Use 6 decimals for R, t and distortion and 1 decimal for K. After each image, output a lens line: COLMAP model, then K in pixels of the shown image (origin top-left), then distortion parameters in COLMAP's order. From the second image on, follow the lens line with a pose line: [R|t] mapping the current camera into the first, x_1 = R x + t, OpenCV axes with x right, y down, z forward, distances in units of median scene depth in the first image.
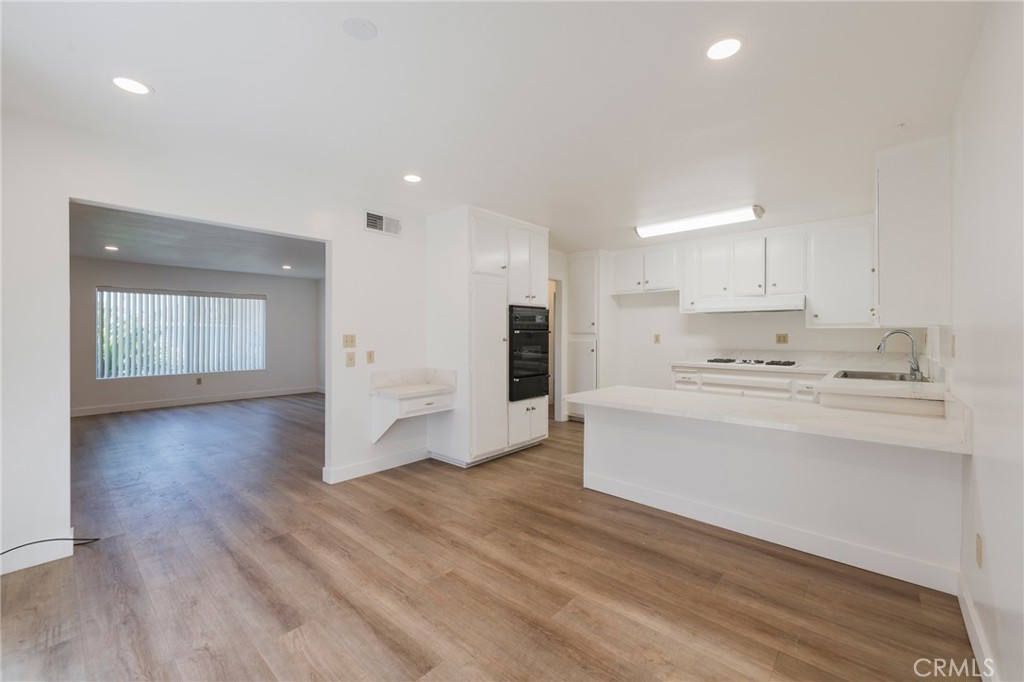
lens RADIAL K [[417.9, 0, 511.7], [0, 417.9, 334.7], [0, 0, 1]] dist [0.002384, -0.001429]
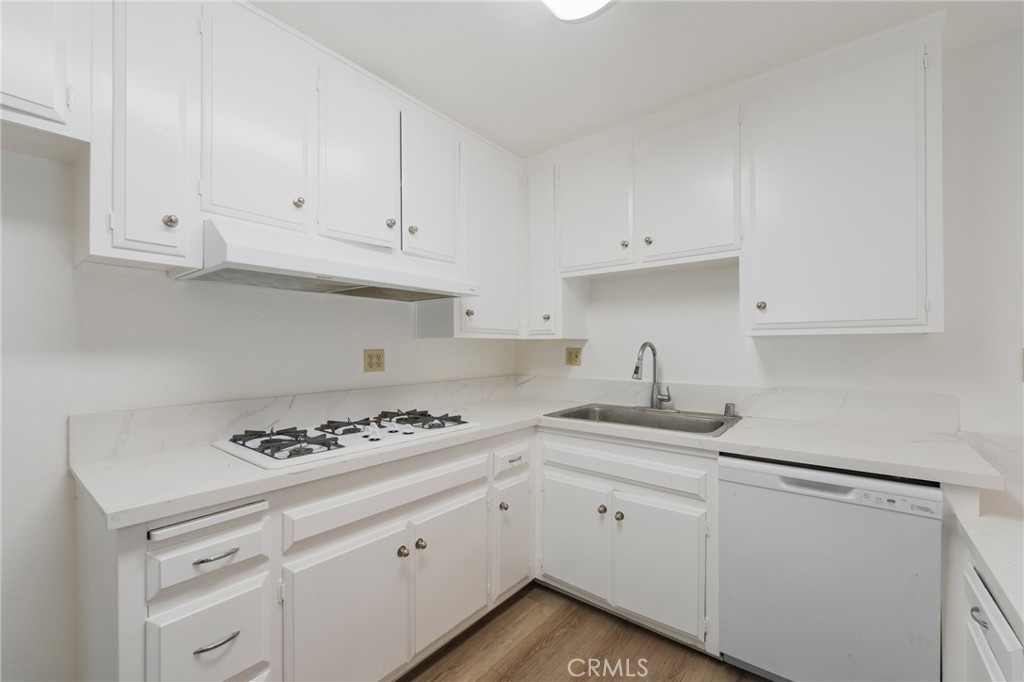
lens RADIAL K [[417.9, 0, 511.2], [0, 417.9, 346.2], [0, 0, 1]] dist [0.002384, -0.001429]
pose [[-0.049564, 0.002808, 0.998767, 0.208480], [0.006011, 0.999979, -0.002513, -0.003120], [-0.998753, 0.005879, -0.049580, 0.919500]]
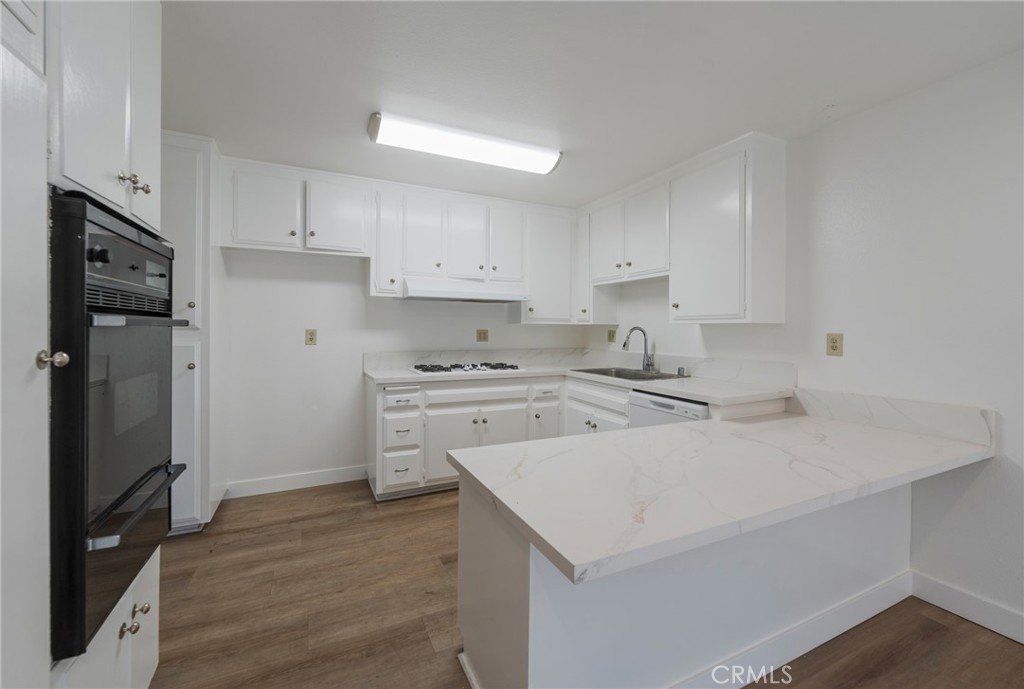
lens RADIAL K [[417.9, 0, 515.3], [0, 417.9, 332.1], [0, 0, 1]] dist [0.002384, -0.001429]
pose [[0.381737, -0.004246, 0.924261, -0.096975], [-0.005008, 0.999965, 0.006662, -0.003050], [-0.924258, -0.007171, 0.381702, 0.654258]]
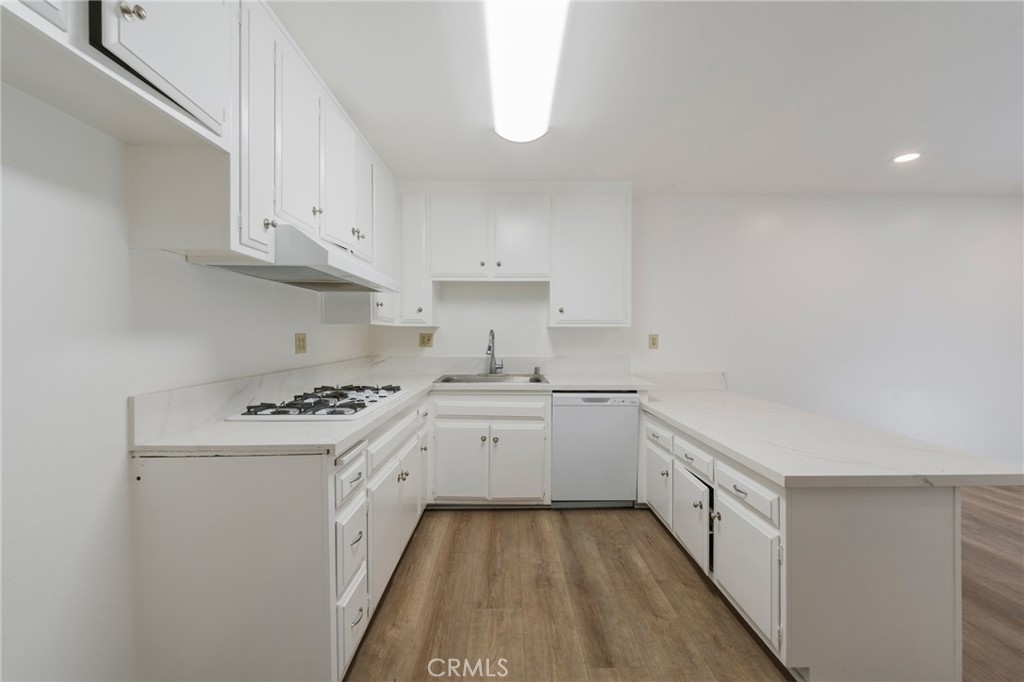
lens RADIAL K [[417.9, 0, 509.9], [0, 417.9, 338.0], [0, 0, 1]] dist [0.002384, -0.001429]
pose [[-0.671937, -0.005923, 0.740585, 0.124360], [0.001571, 0.999954, 0.009423, -0.000568], [-0.740607, 0.007496, -0.671897, 1.202582]]
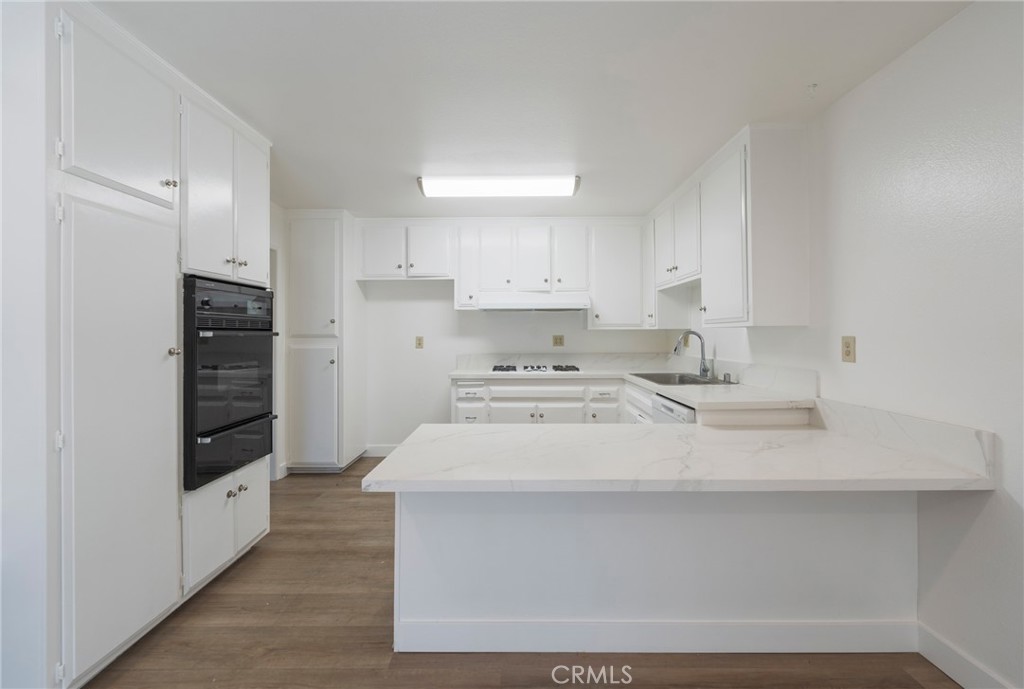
lens RADIAL K [[417.9, 0, 516.4], [0, 417.9, 331.8], [0, 0, 1]] dist [0.002384, -0.001429]
pose [[0.744842, 0.000808, 0.667240, -0.035581], [0.005876, 0.999953, -0.007770, -0.003445], [-0.667215, 0.009708, 0.744802, 0.396497]]
